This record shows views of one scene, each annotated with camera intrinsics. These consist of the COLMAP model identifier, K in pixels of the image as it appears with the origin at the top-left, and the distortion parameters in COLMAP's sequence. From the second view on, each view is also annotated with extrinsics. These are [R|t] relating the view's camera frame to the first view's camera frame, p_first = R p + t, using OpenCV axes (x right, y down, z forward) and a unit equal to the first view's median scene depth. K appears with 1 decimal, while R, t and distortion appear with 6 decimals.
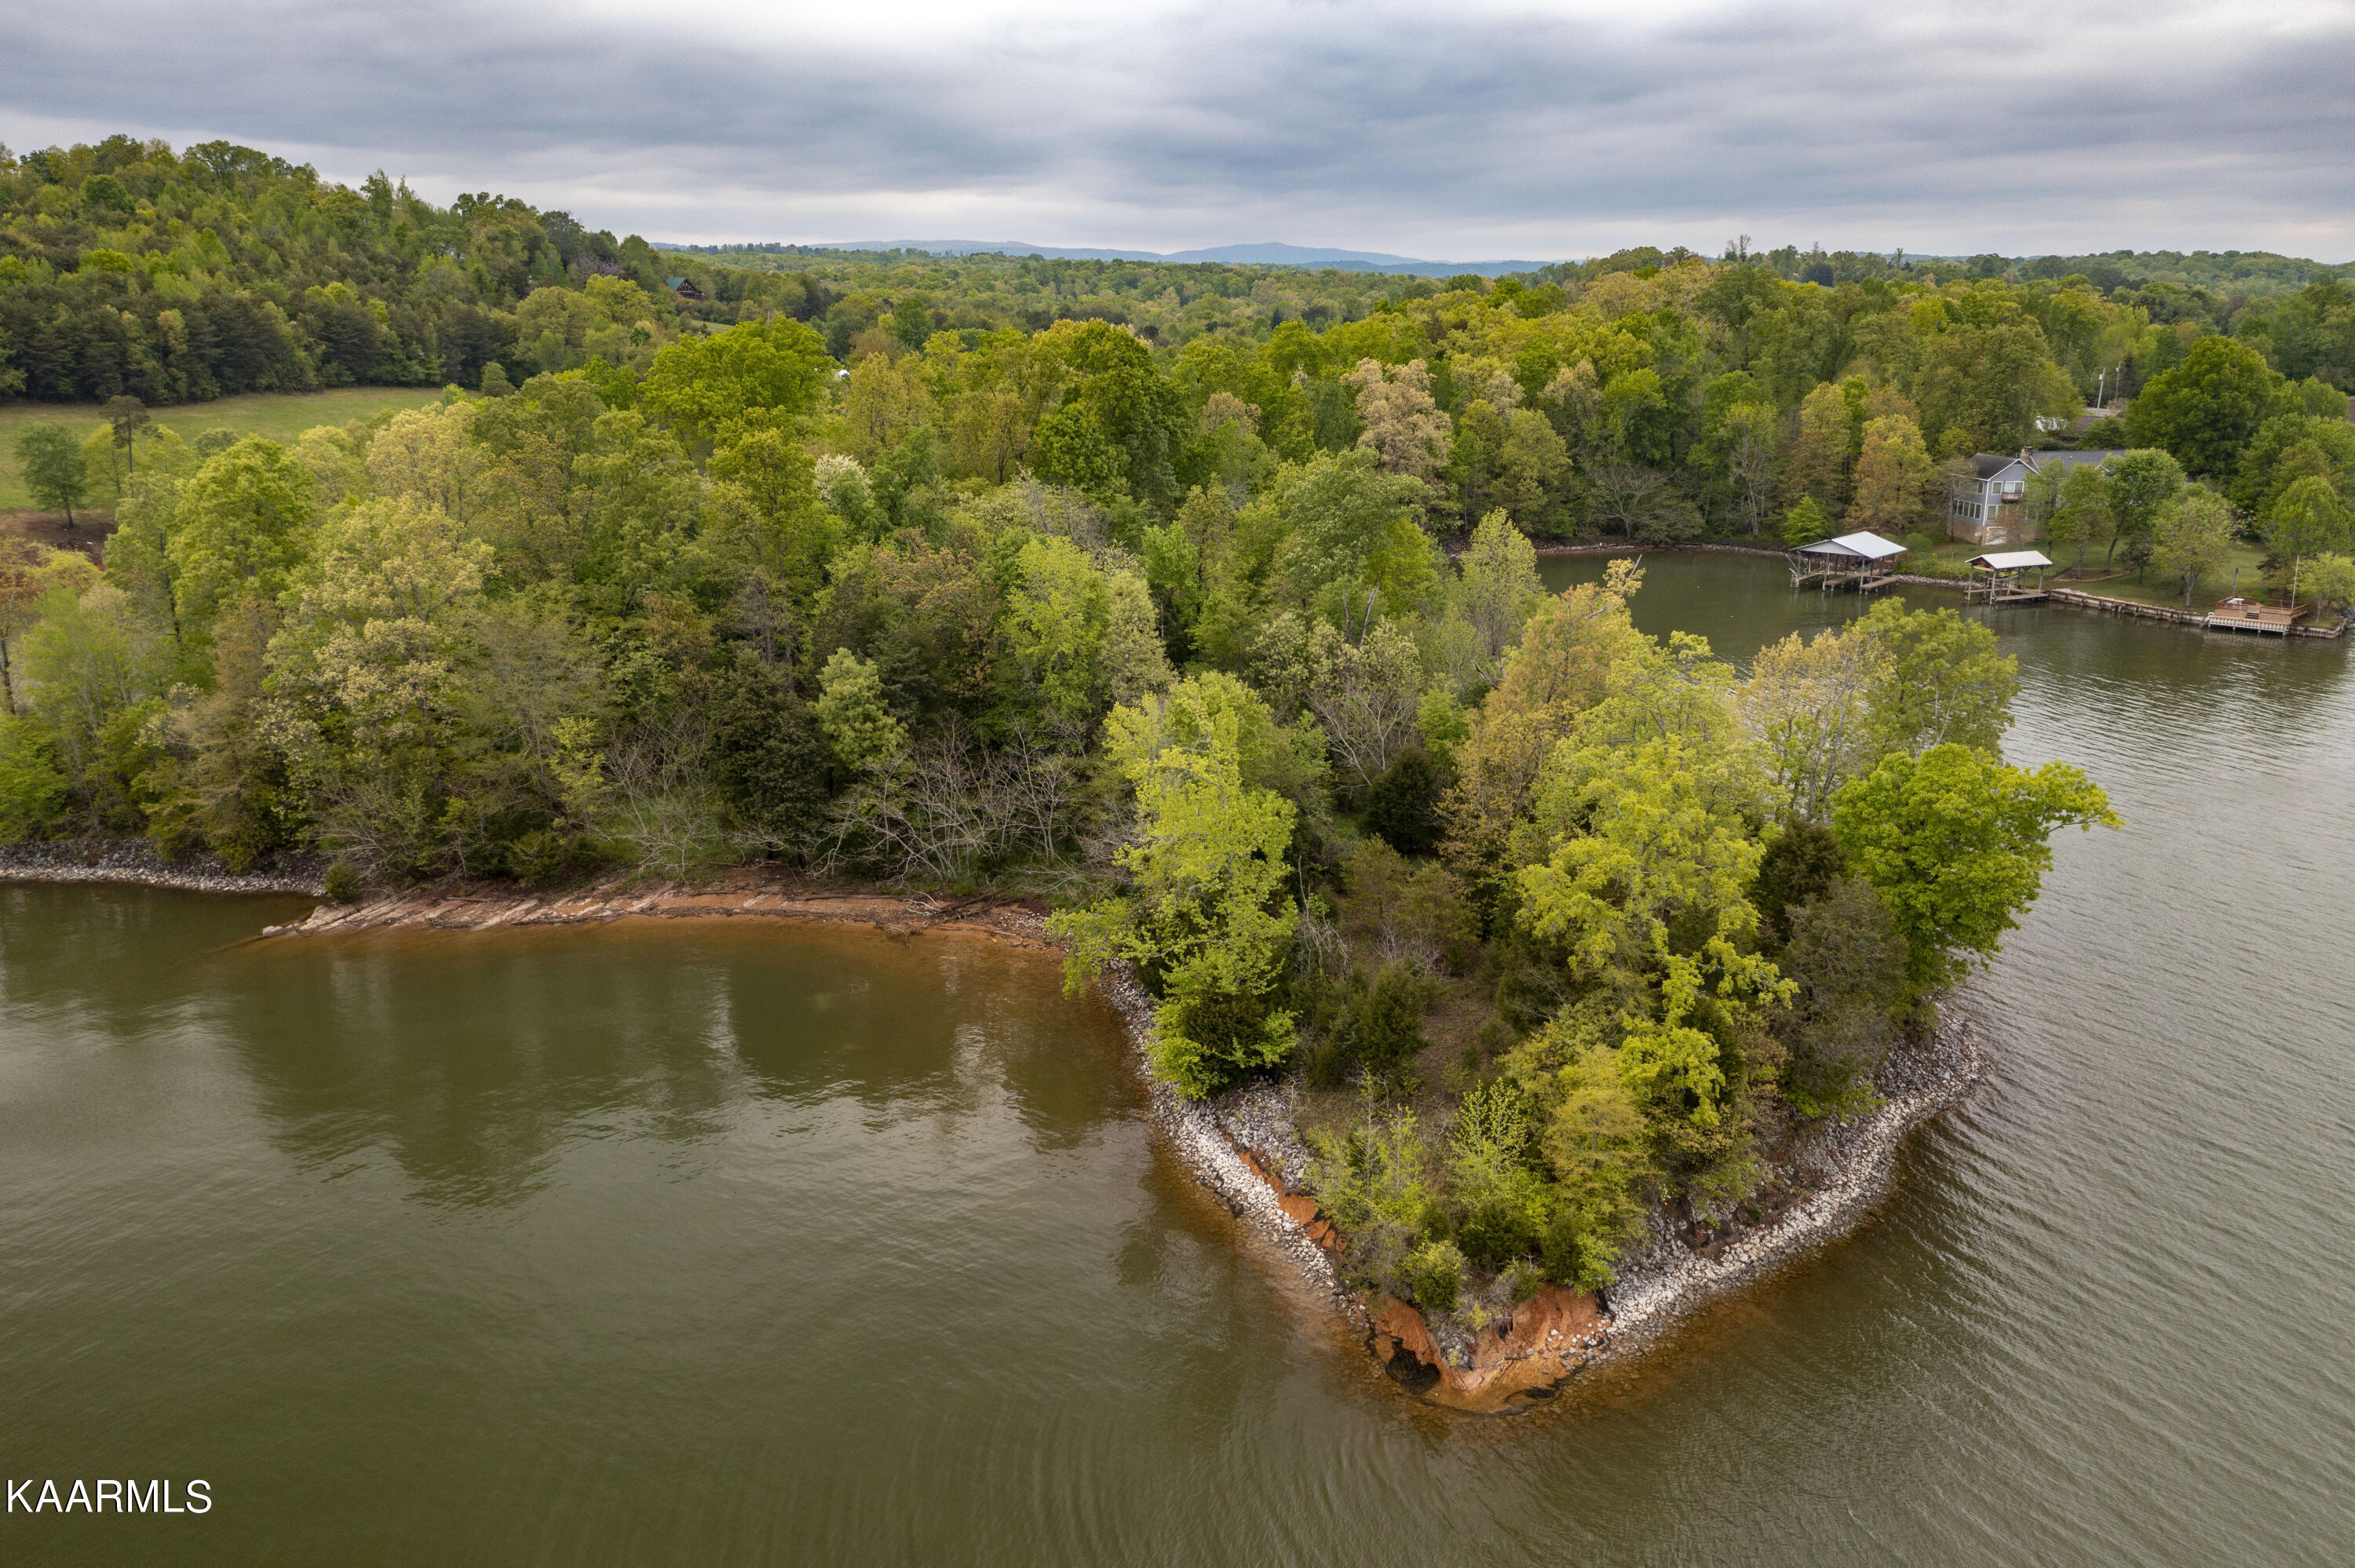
lens RADIAL K [[1844.5, 0, 1176.4], [0, 1844.5, 781.7], [0, 0, 1]] dist [0.023292, 0.008667]
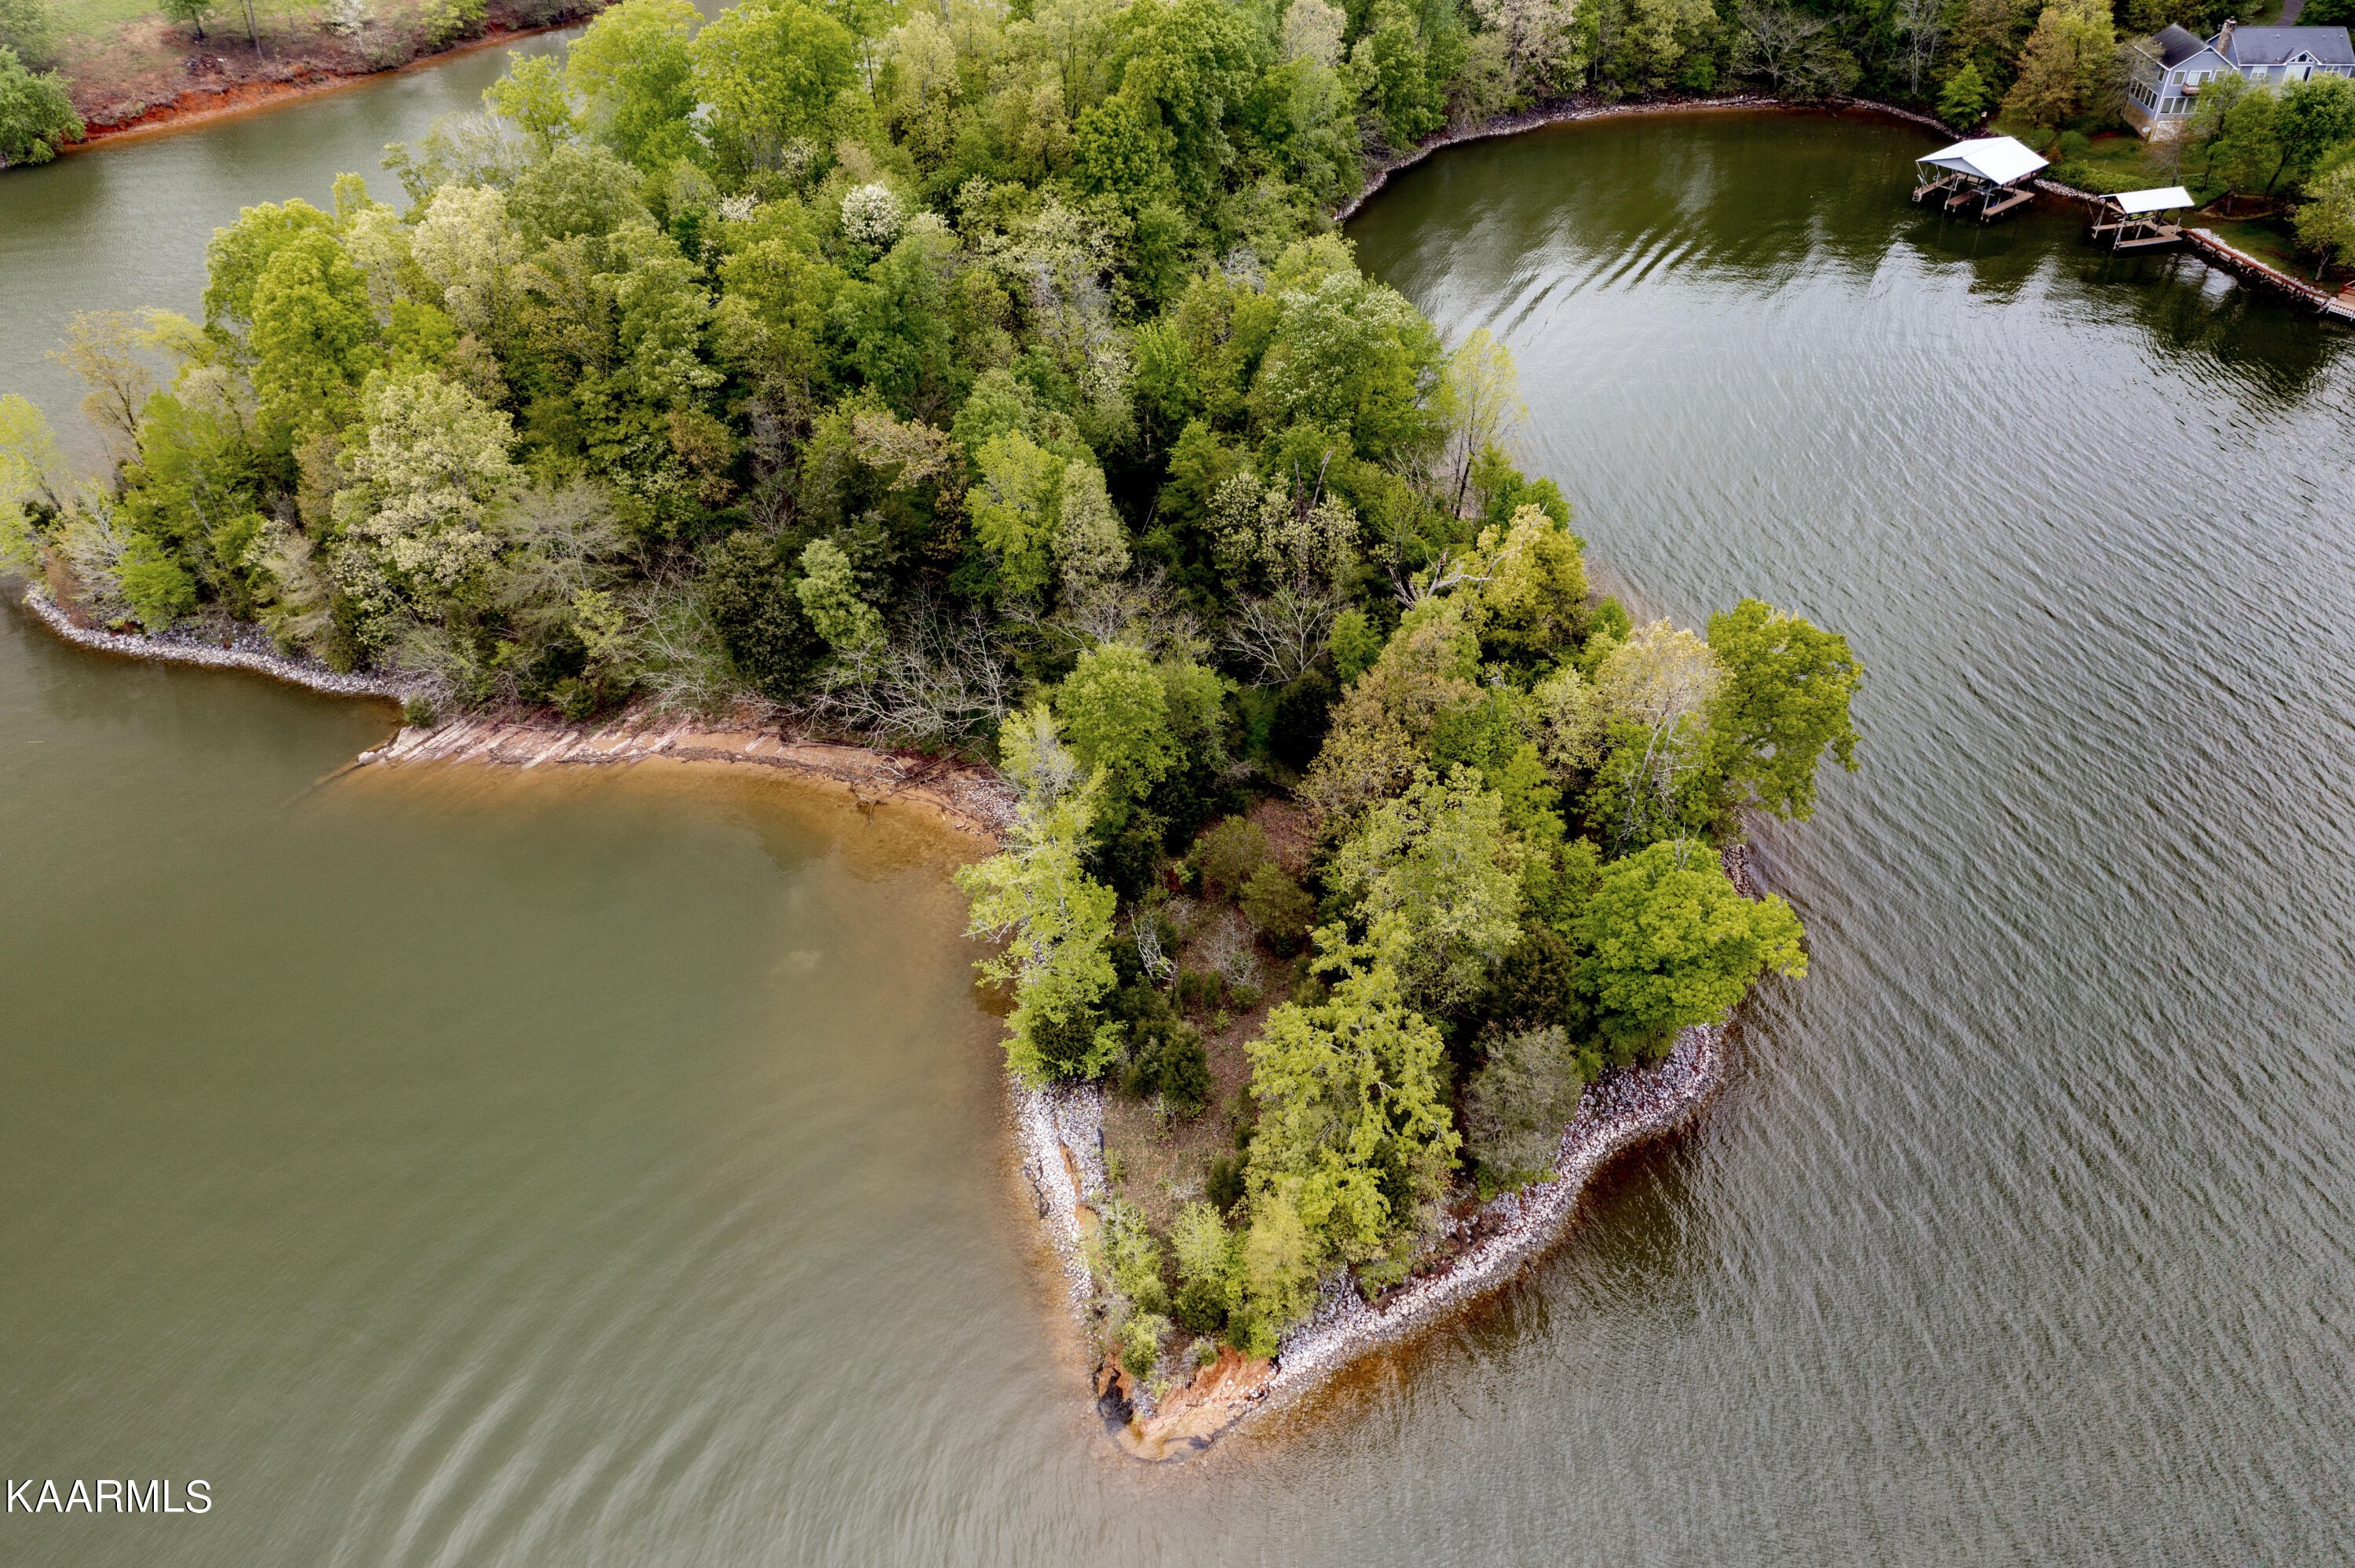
lens RADIAL K [[1844.5, 0, 1174.0], [0, 1844.5, 774.8], [0, 0, 1]] dist [0.023292, 0.008667]
pose [[0.992054, 0.071485, -0.103528, 0.158770], [-0.027708, 0.926829, 0.374461, -0.365413], [0.122721, -0.368617, 0.921445, -0.055937]]
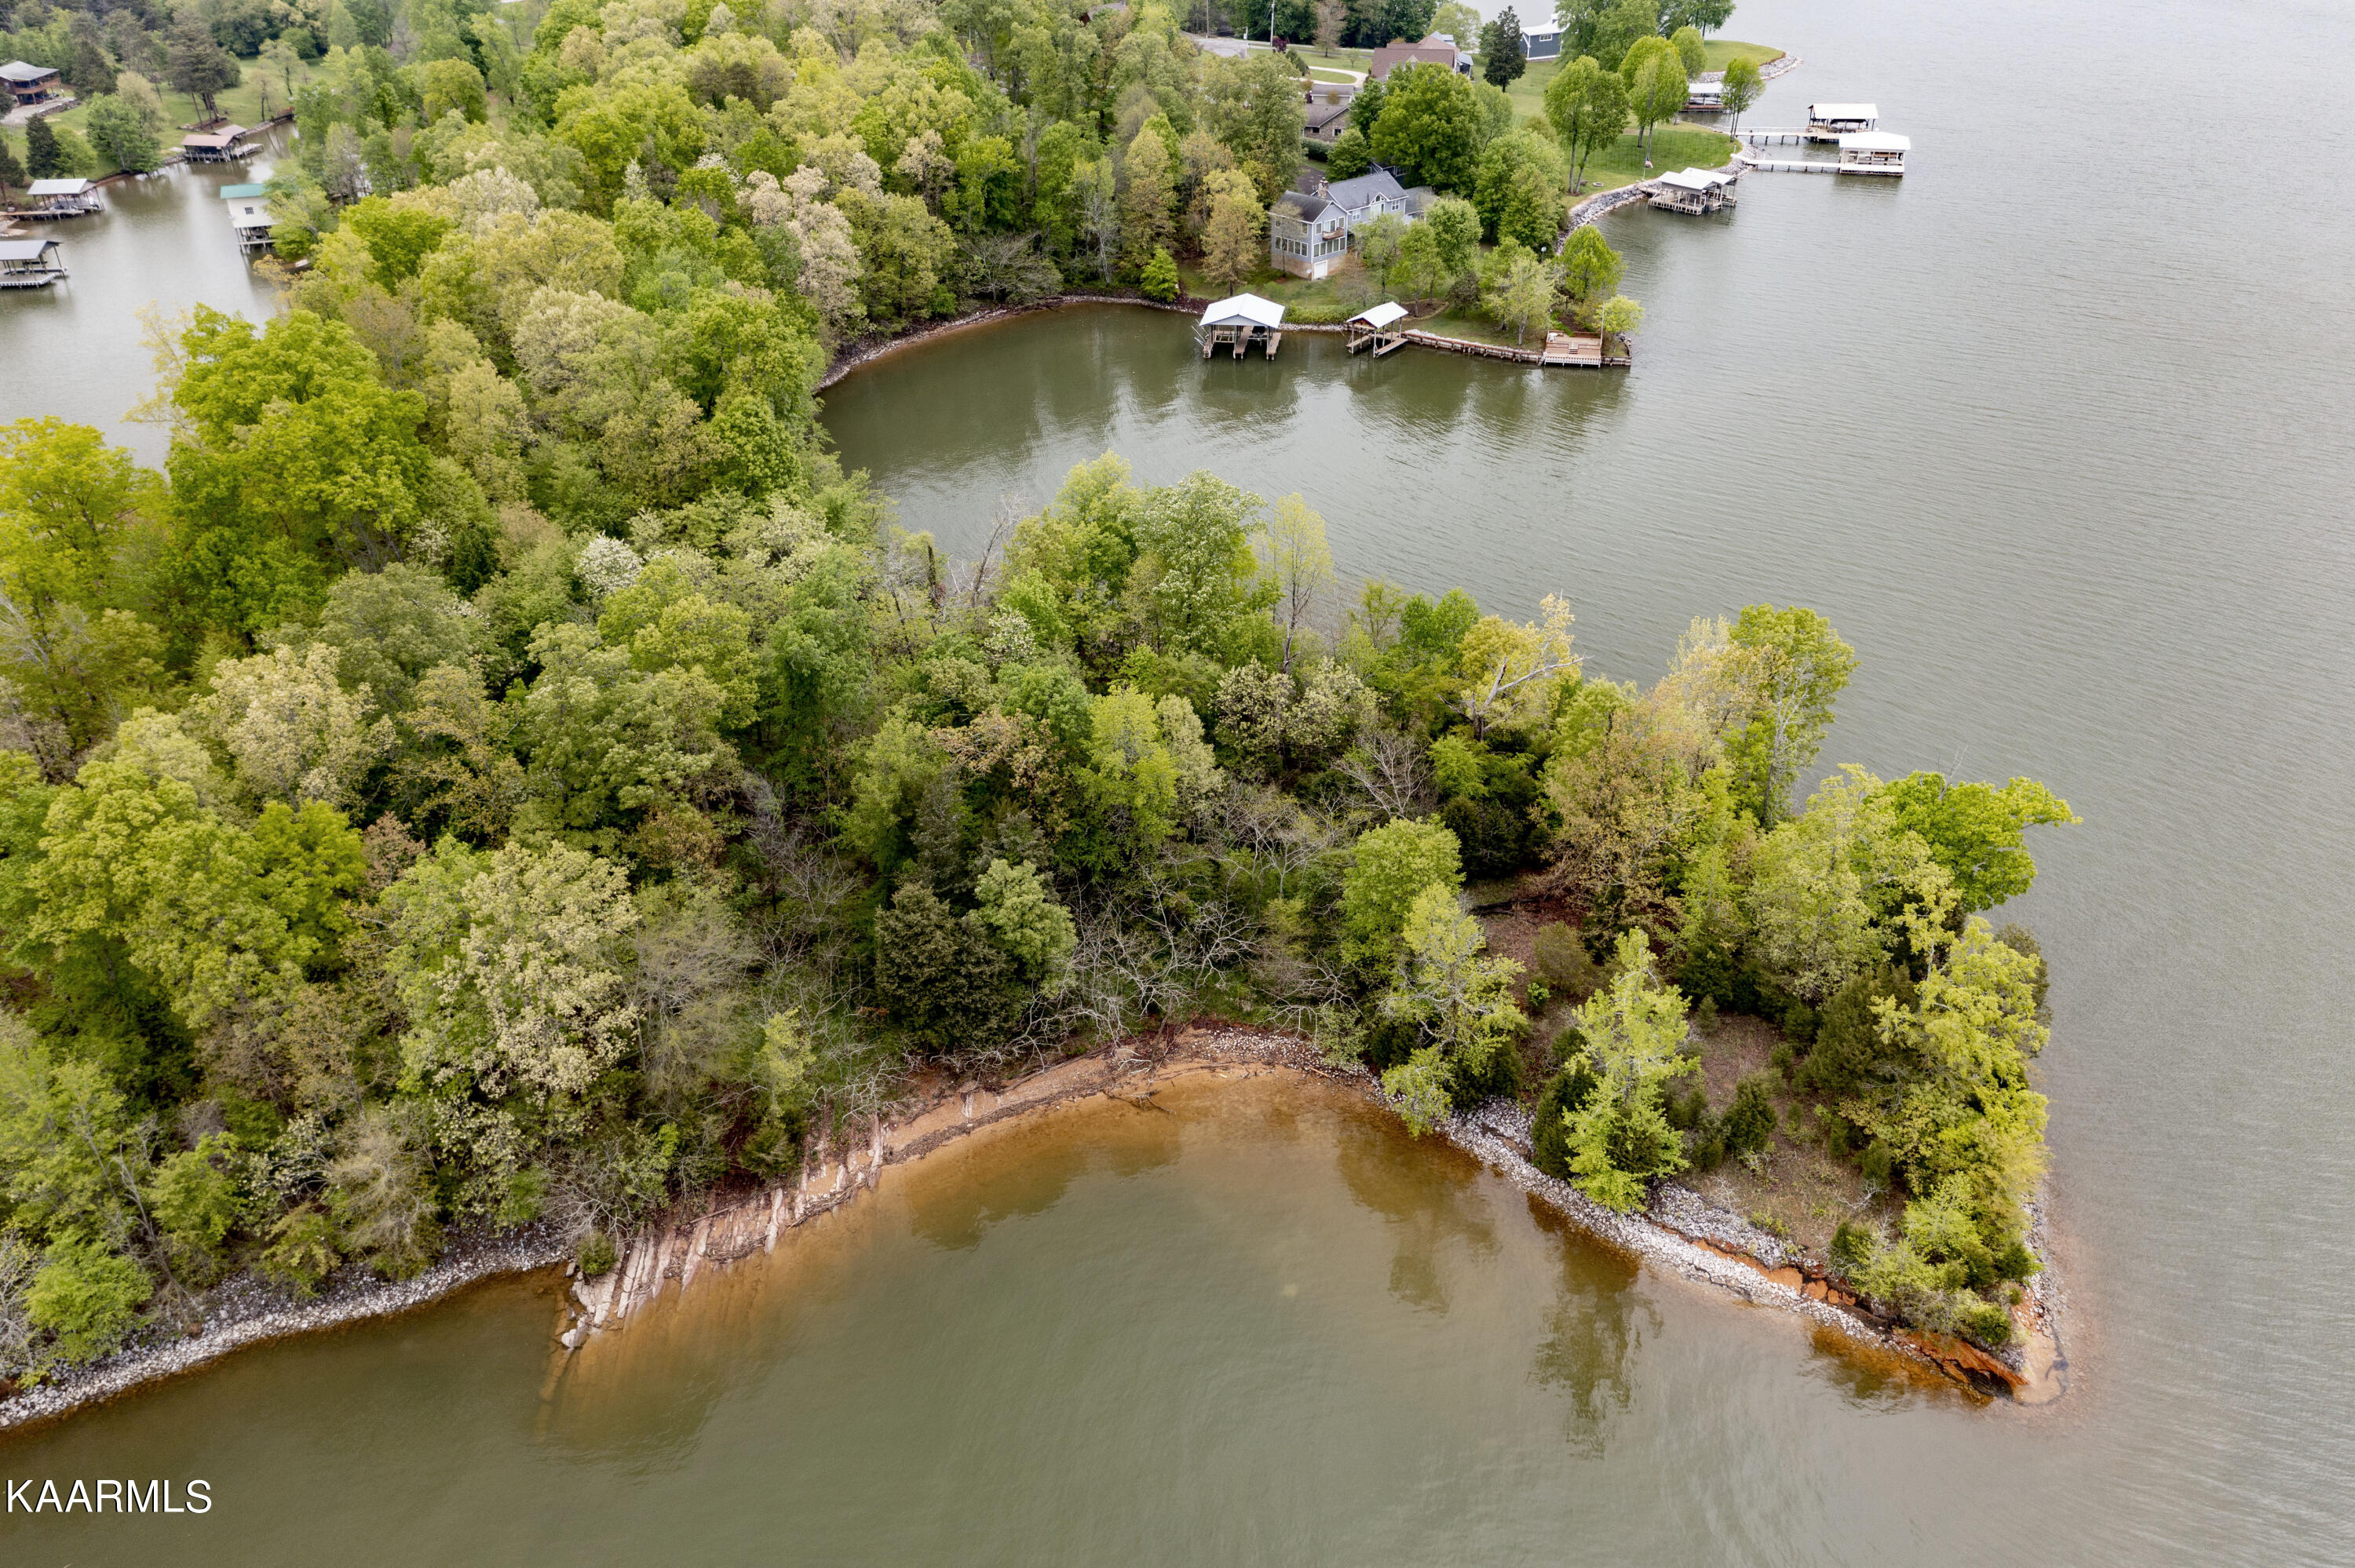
lens RADIAL K [[1844.5, 0, 1178.4], [0, 1844.5, 774.2], [0, 0, 1]] dist [0.023292, 0.008667]
pose [[0.830513, -0.287382, 0.477138, -0.579180], [0.157327, 0.942772, 0.293990, -0.407284], [-0.534319, -0.169096, 0.828197, 0.095397]]
